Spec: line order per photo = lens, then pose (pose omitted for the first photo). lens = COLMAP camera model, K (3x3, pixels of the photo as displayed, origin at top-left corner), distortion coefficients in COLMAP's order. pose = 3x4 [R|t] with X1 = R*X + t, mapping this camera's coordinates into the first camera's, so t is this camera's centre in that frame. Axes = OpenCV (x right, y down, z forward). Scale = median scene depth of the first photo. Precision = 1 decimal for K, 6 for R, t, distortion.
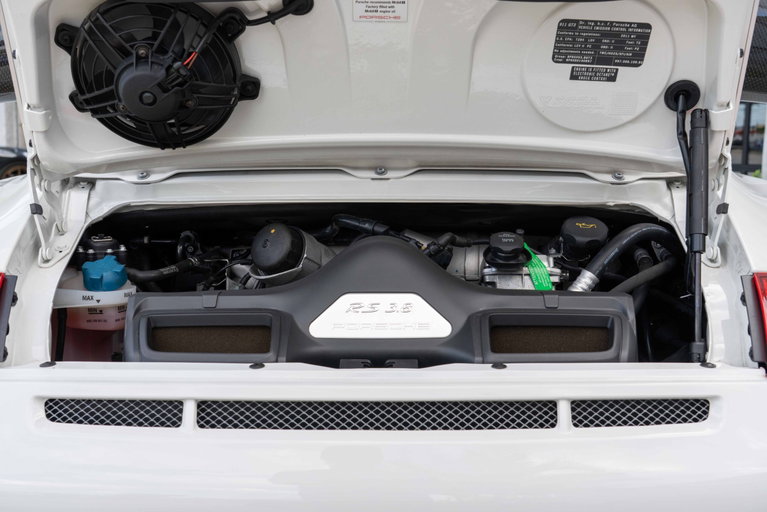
lens RADIAL K [[869.9, 0, 383.5], [0, 869.9, 256.0], [0, 0, 1]] dist [-0.004708, -0.001985]
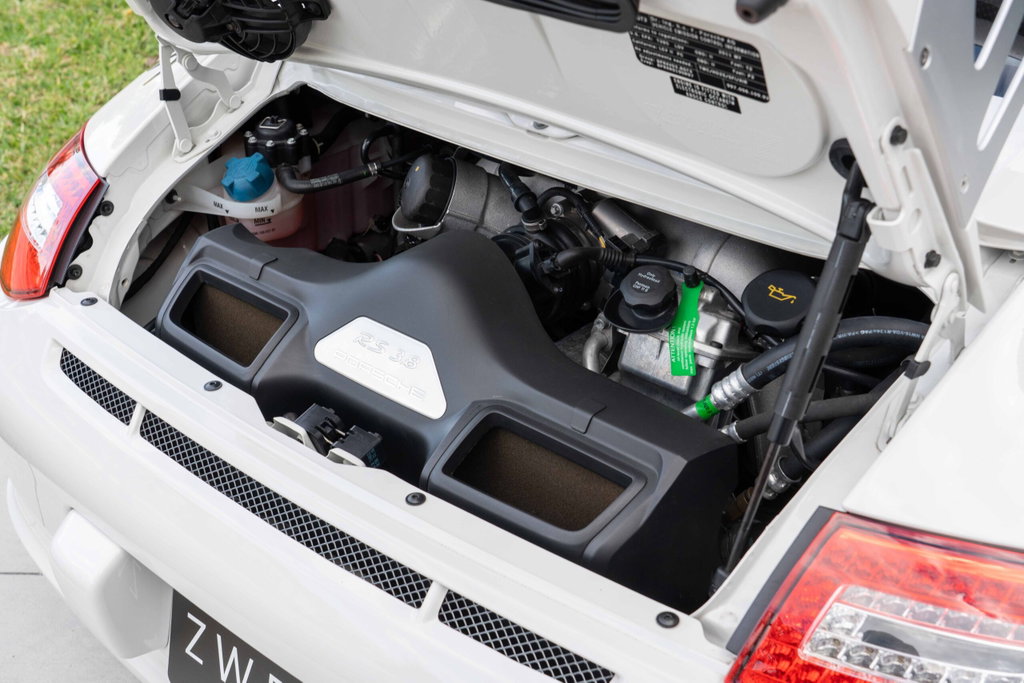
lens RADIAL K [[1248.1, 0, 512.0], [0, 1248.1, 341.5], [0, 0, 1]] dist [-0.005918, -0.011716]
pose [[0.762736, 0.327903, -0.557416, 0.677066], [-0.084907, 0.905240, 0.416331, -0.405400], [0.641112, -0.270223, 0.718300, 0.288191]]
